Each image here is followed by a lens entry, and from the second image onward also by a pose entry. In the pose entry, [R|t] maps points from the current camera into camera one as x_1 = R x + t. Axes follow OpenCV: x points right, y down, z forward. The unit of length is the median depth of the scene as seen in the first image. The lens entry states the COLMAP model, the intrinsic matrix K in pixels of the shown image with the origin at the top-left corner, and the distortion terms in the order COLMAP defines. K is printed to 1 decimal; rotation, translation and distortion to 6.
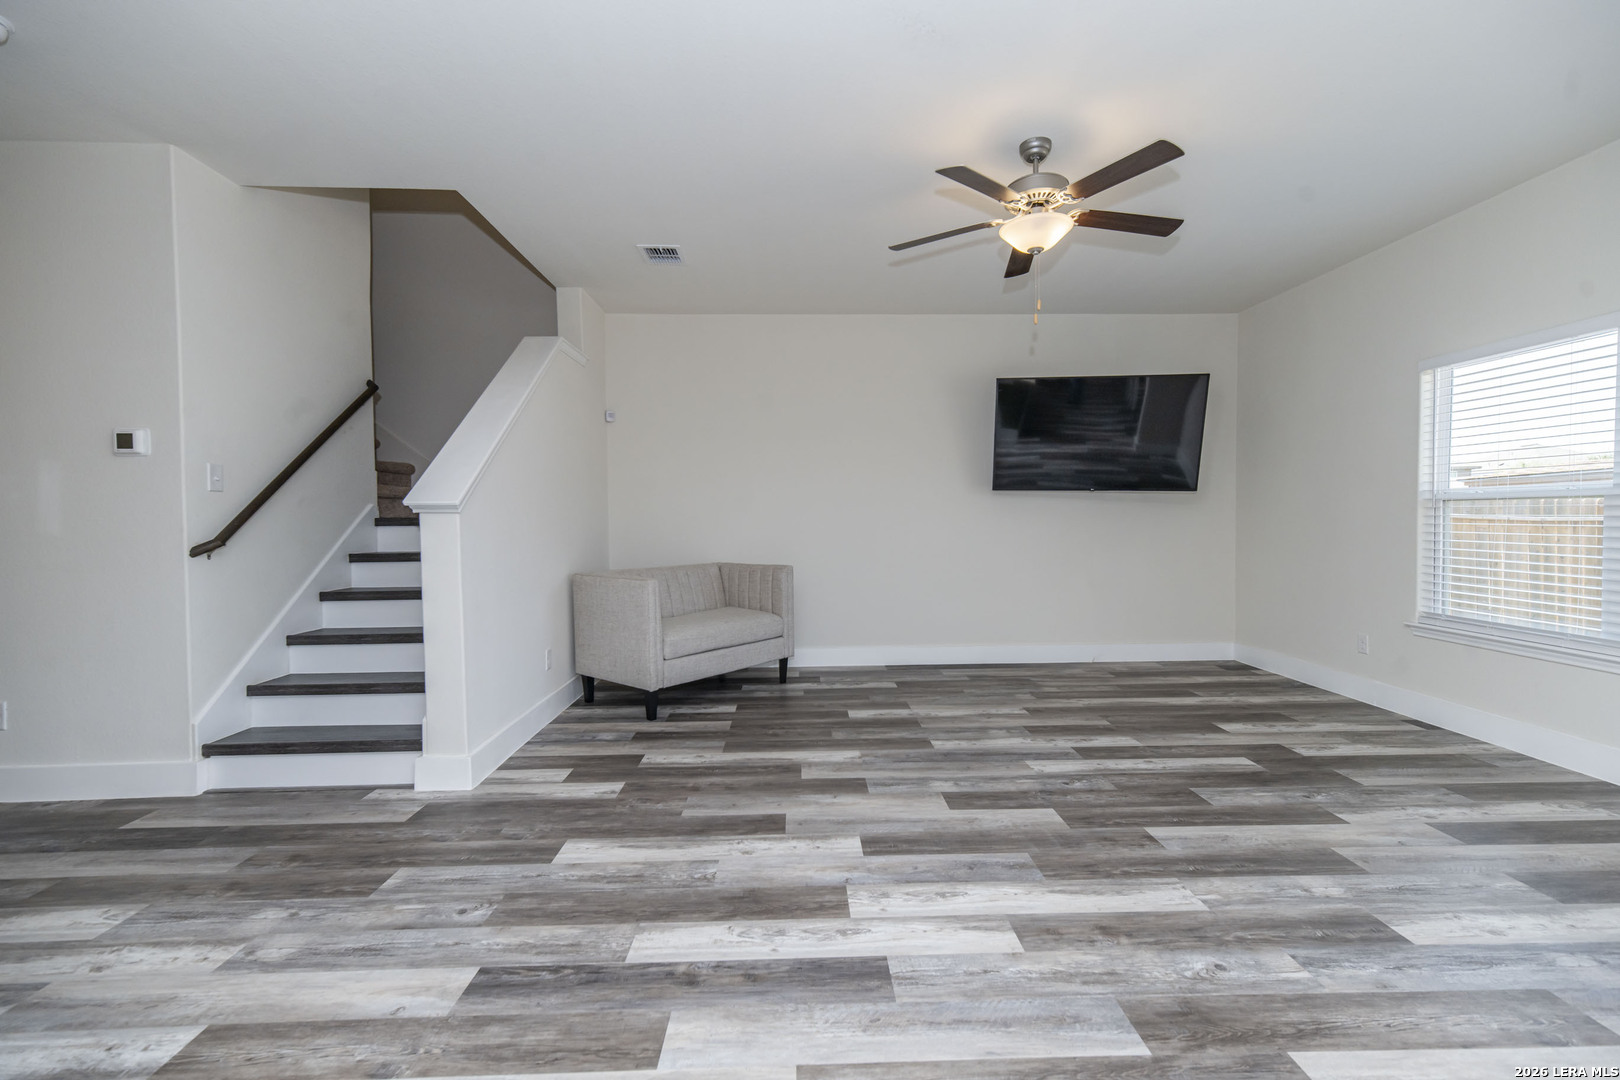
lens RADIAL K [[695.0, 0, 828.2], [0, 695.0, 531.5], [0, 0, 1]] dist [0.010100, 0.000133]
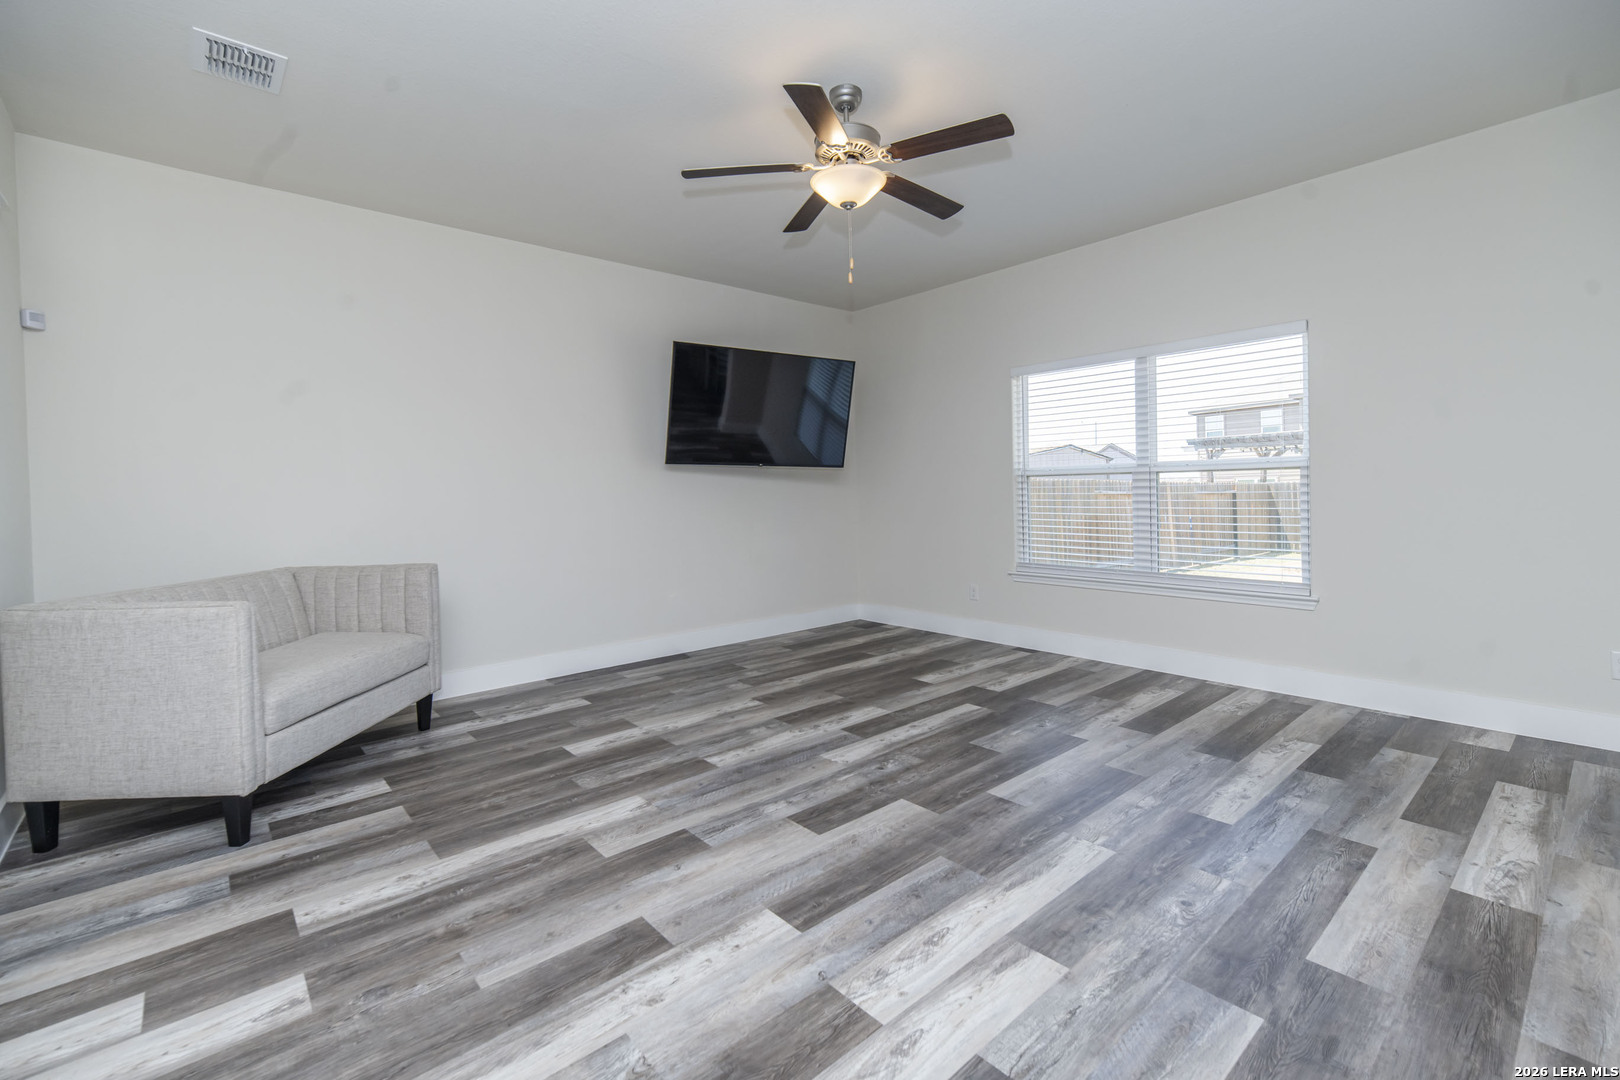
lens RADIAL K [[695.0, 0, 769.1], [0, 695.0, 498.1], [0, 0, 1]] dist [0.010100, 0.000133]
pose [[0.775719, -0.012316, 0.630958, -0.364954], [0.027254, 0.999531, -0.013997, 0.001554], [-0.630489, 0.028053, 0.775691, 0.339561]]
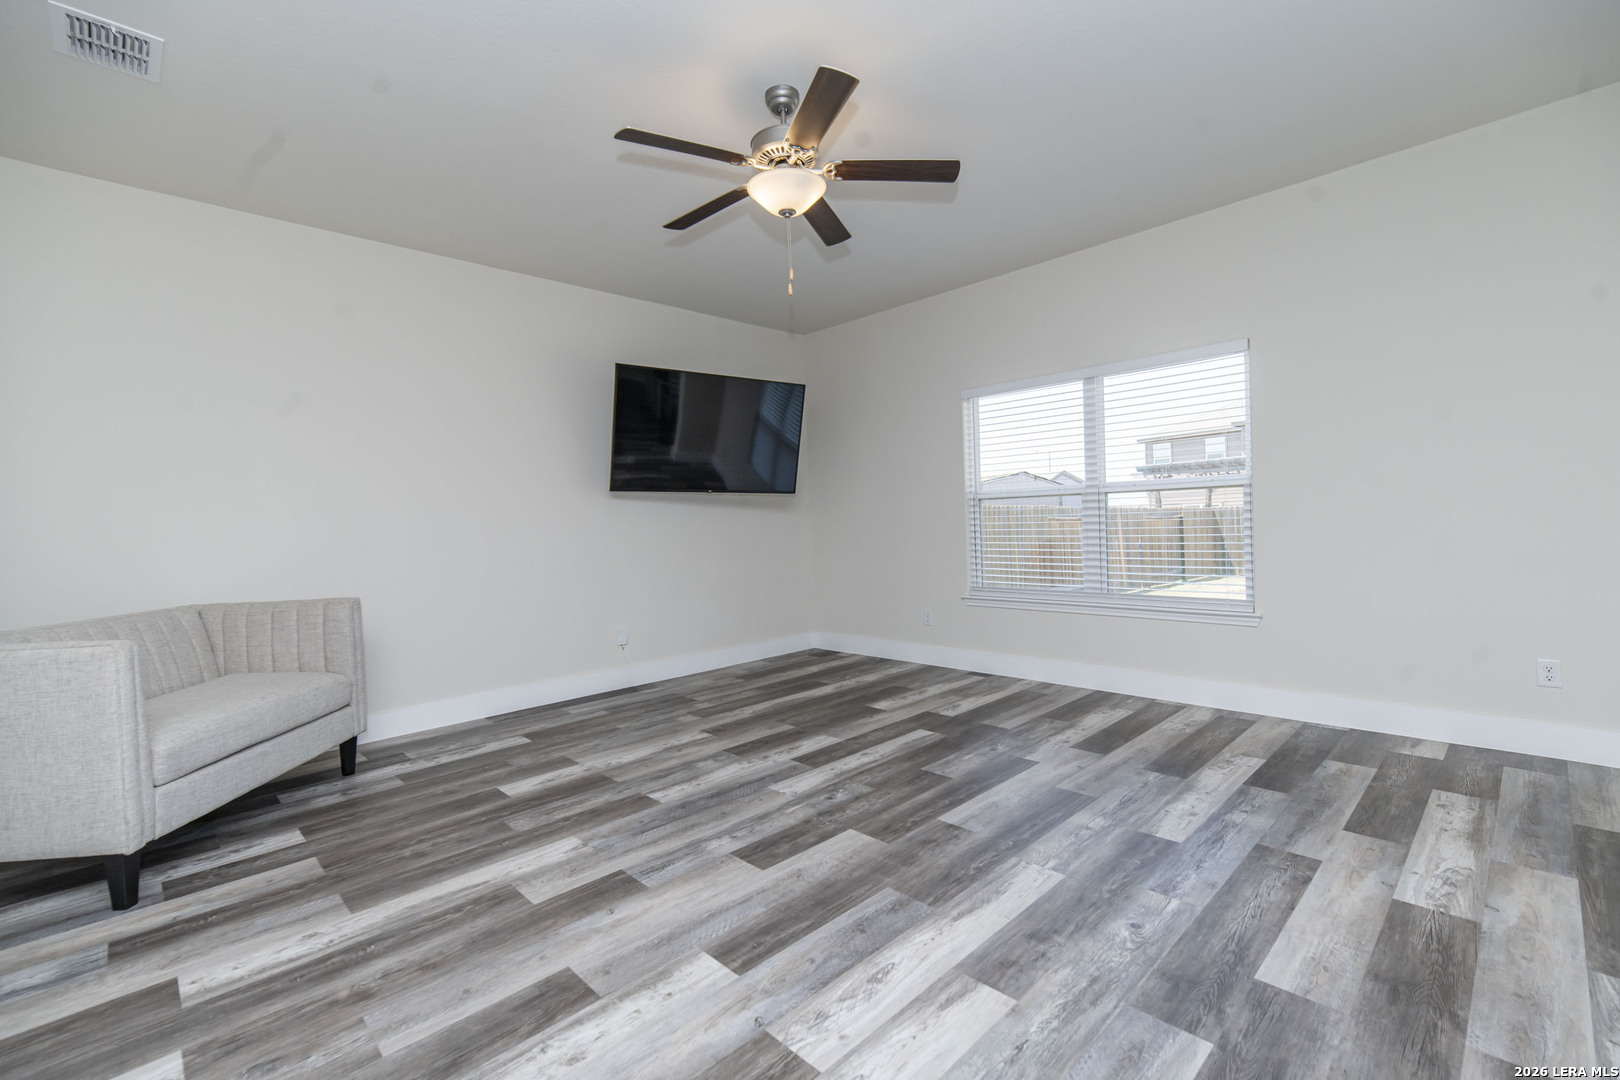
lens RADIAL K [[695.0, 0, 768.7], [0, 695.0, 536.1], [0, 0, 1]] dist [0.010100, 0.000133]
pose [[0.741096, -0.027983, 0.670816, -0.319167], [0.042883, 0.999064, -0.005700, 0.016557], [-0.670029, 0.032991, 0.741602, 0.351809]]
